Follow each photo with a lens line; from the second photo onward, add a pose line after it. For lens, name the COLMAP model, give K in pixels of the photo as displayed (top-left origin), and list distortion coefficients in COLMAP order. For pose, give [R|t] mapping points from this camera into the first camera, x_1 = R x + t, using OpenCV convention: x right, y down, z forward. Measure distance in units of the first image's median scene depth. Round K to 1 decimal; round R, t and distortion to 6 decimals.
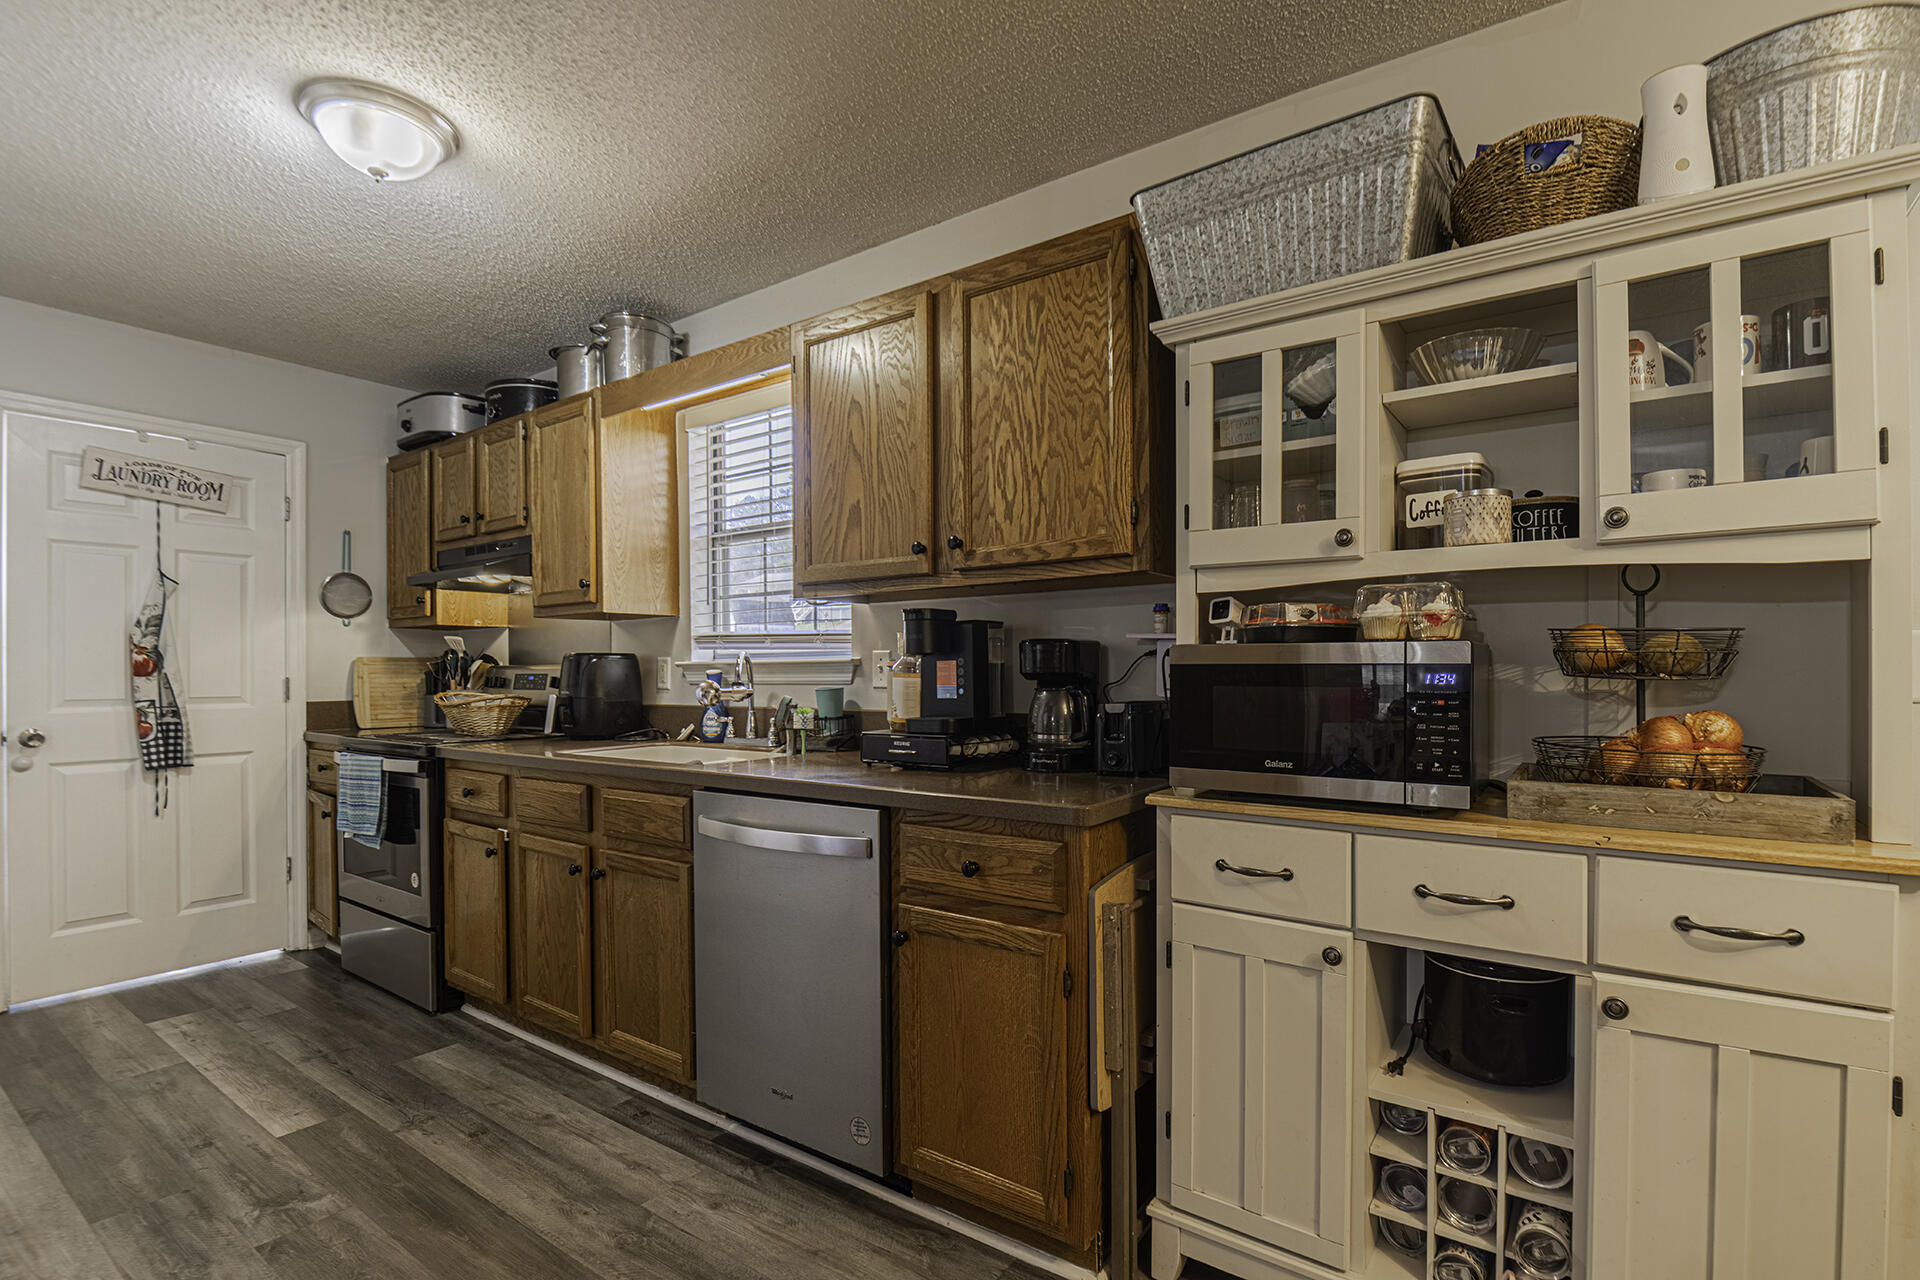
lens RADIAL K [[880.0, 0, 985.3], [0, 880.0, 670.1], [0, 0, 1]] dist [-0.003170, -0.010272]
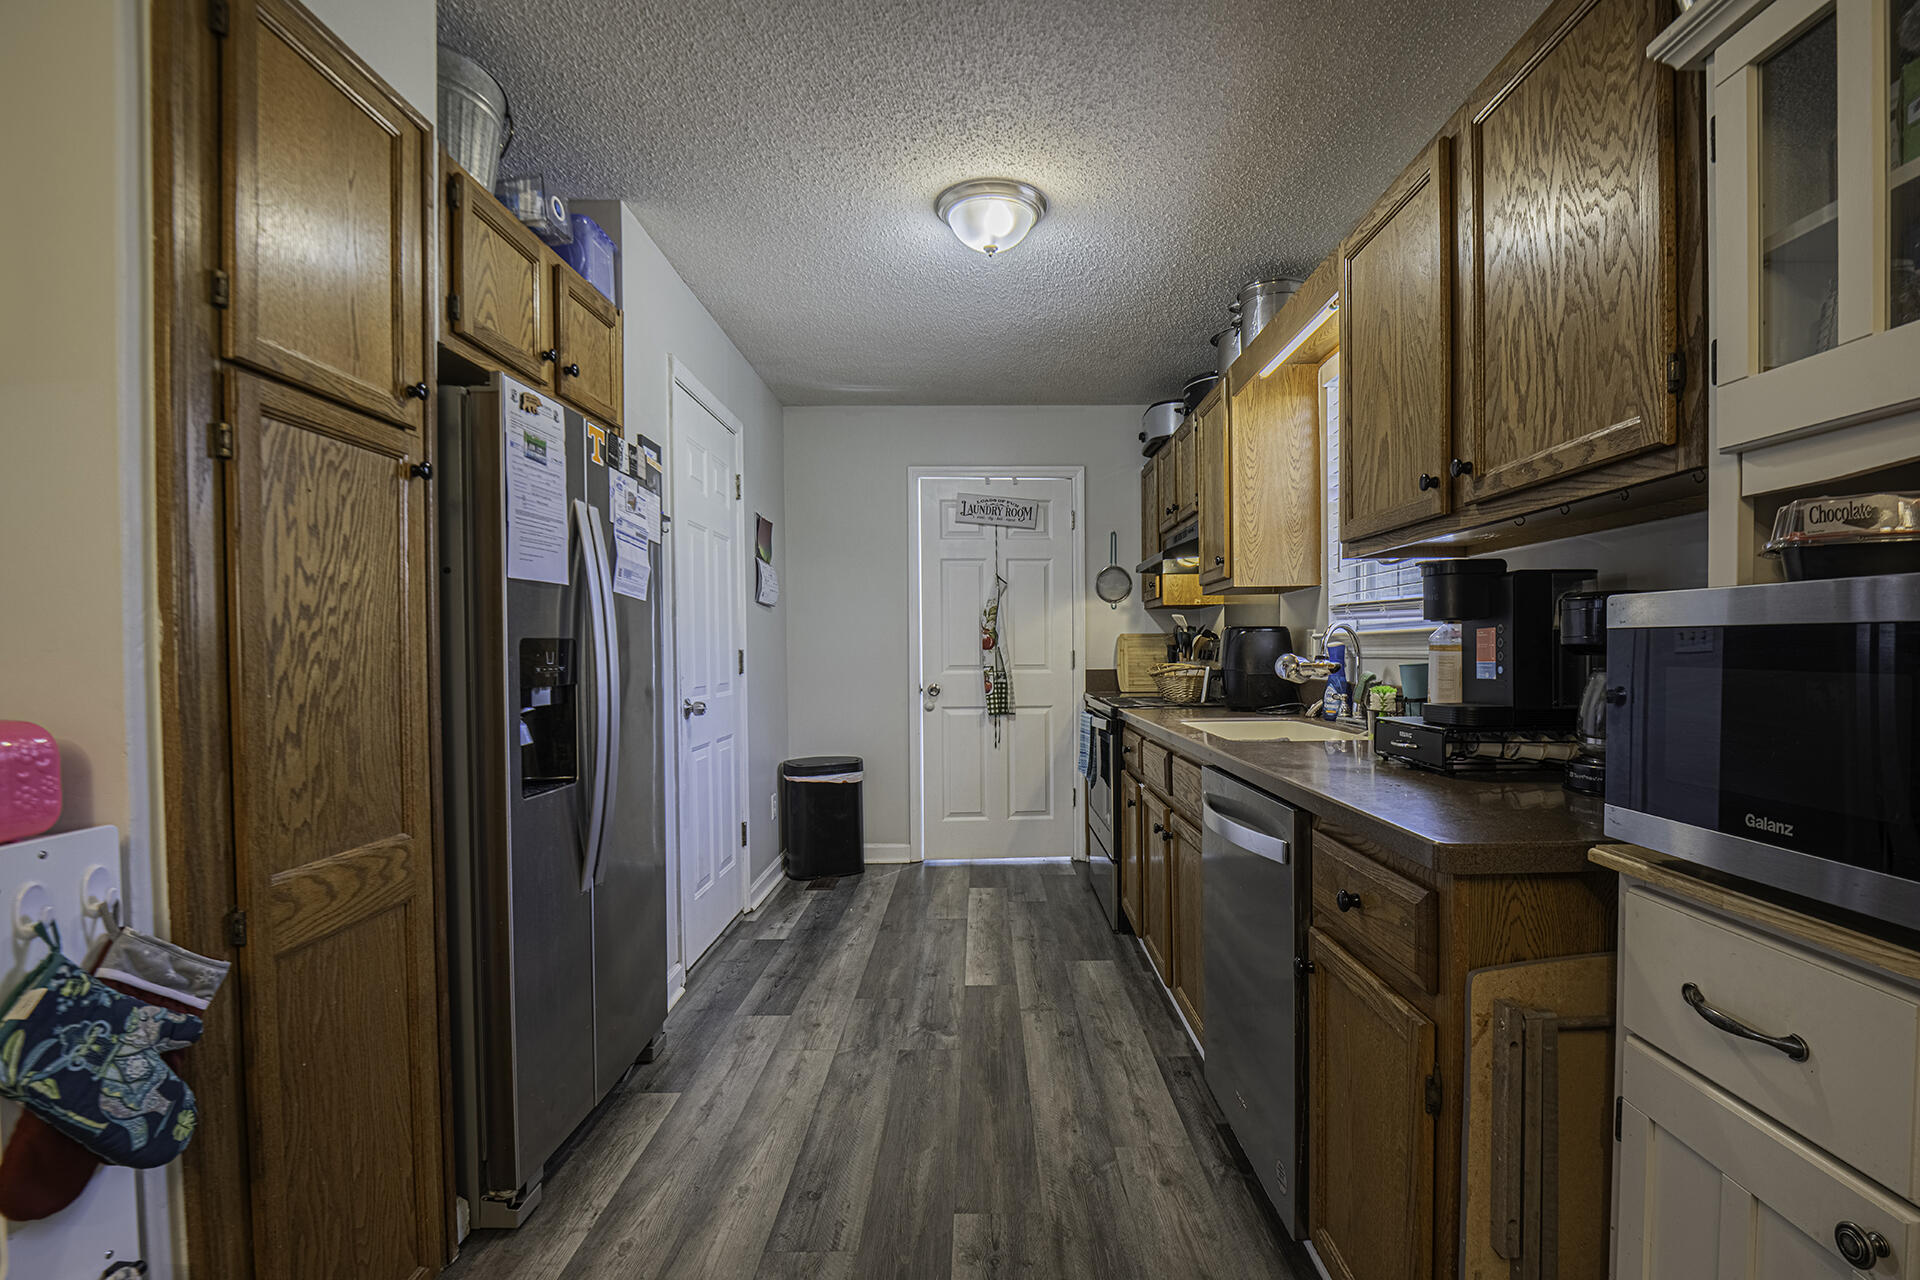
lens RADIAL K [[880.0, 0, 985.3], [0, 880.0, 670.1], [0, 0, 1]] dist [-0.003170, -0.010272]
pose [[0.571618, 0.019314, -0.820292, 0.281433], [0.005545, 0.999609, 0.027400, 0.001708], [0.820501, -0.020211, 0.571288, 0.204545]]
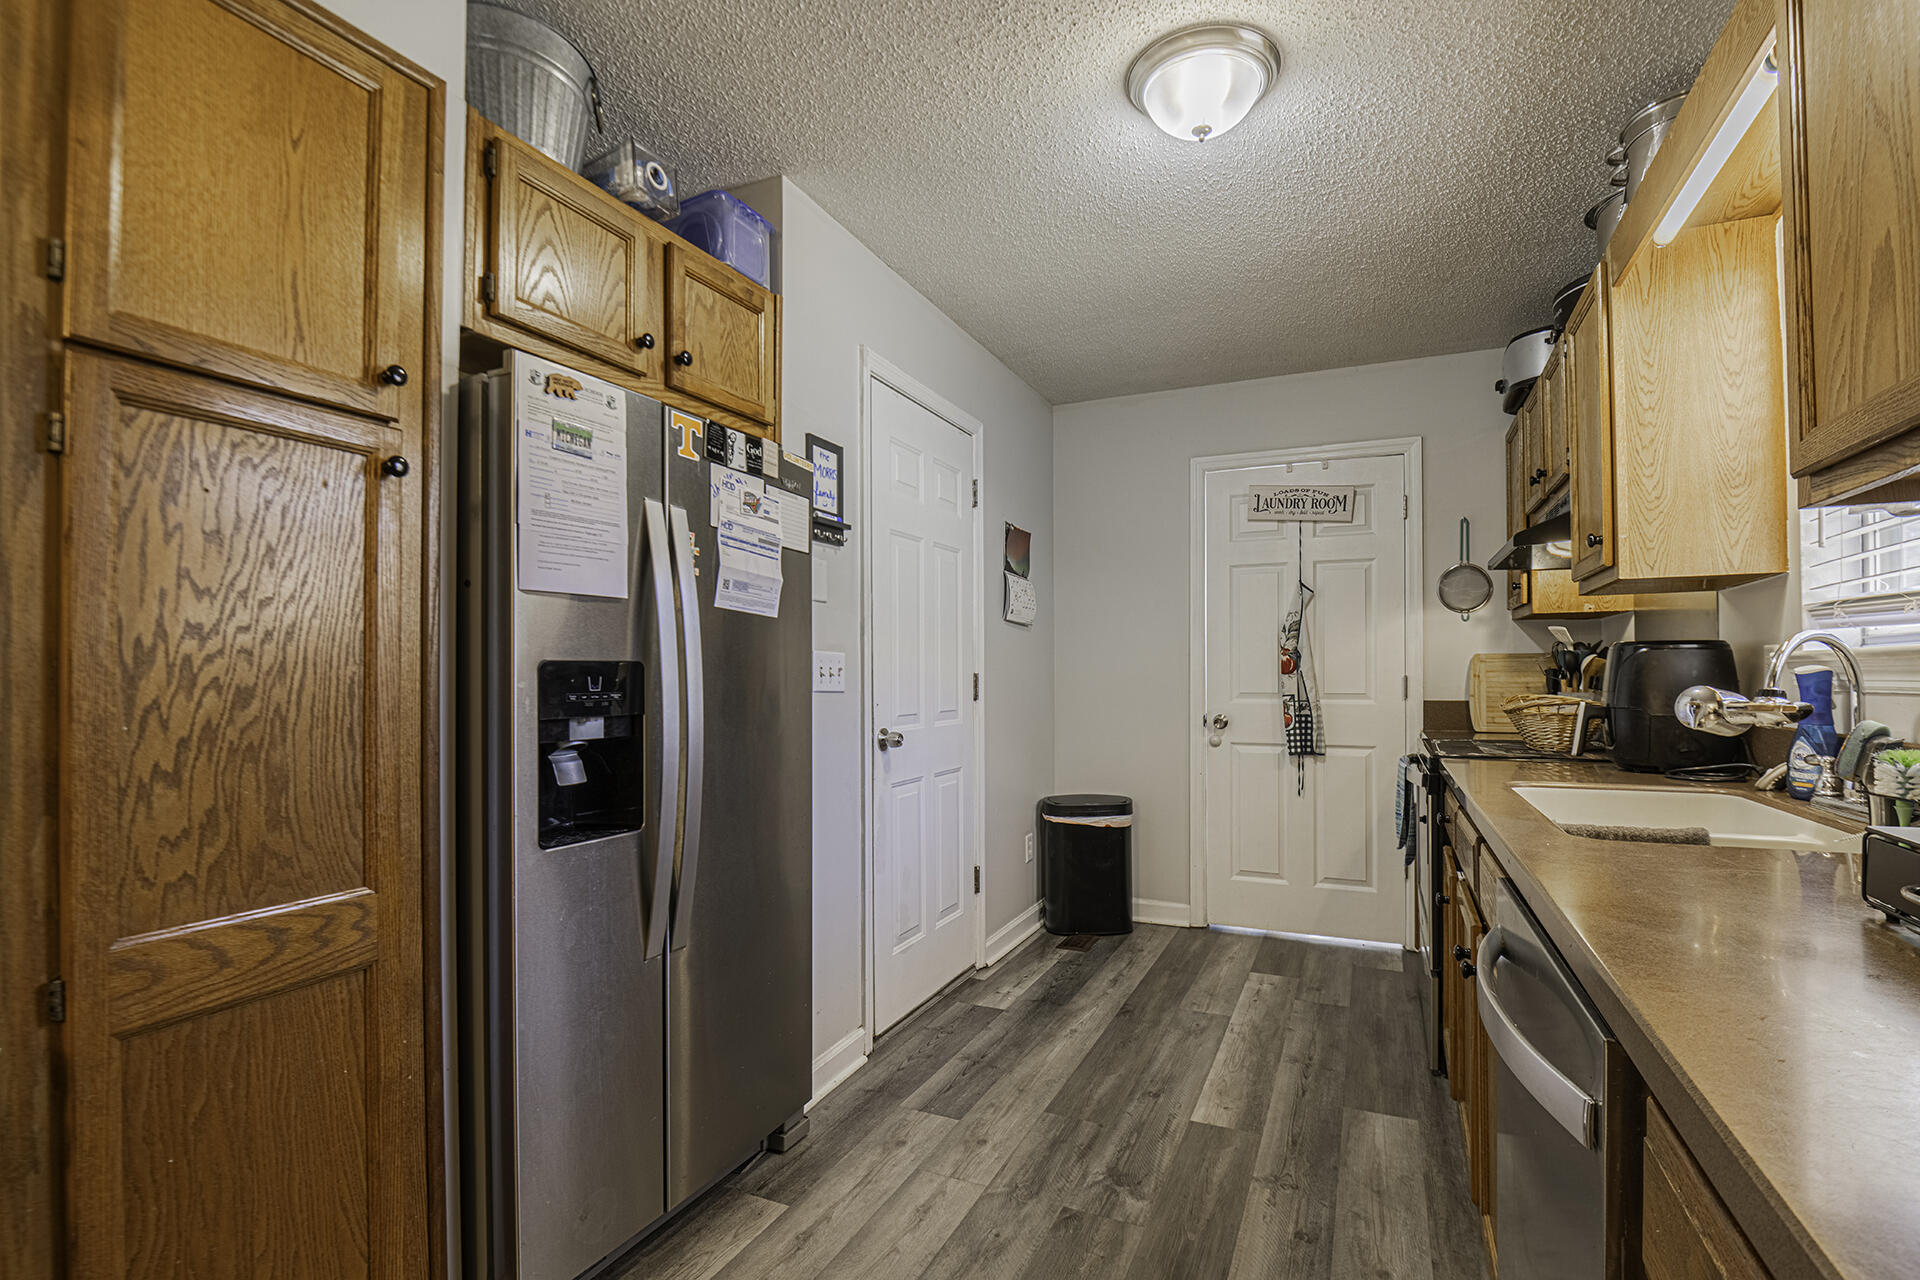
lens RADIAL K [[880.0, 0, 985.3], [0, 880.0, 670.1], [0, 0, 1]] dist [-0.003170, -0.010272]
pose [[0.187105, -0.000211, -0.982340, 0.140895], [0.002867, 0.999996, 0.000331, 0.000583], [0.982336, -0.002879, 0.187105, 0.478059]]
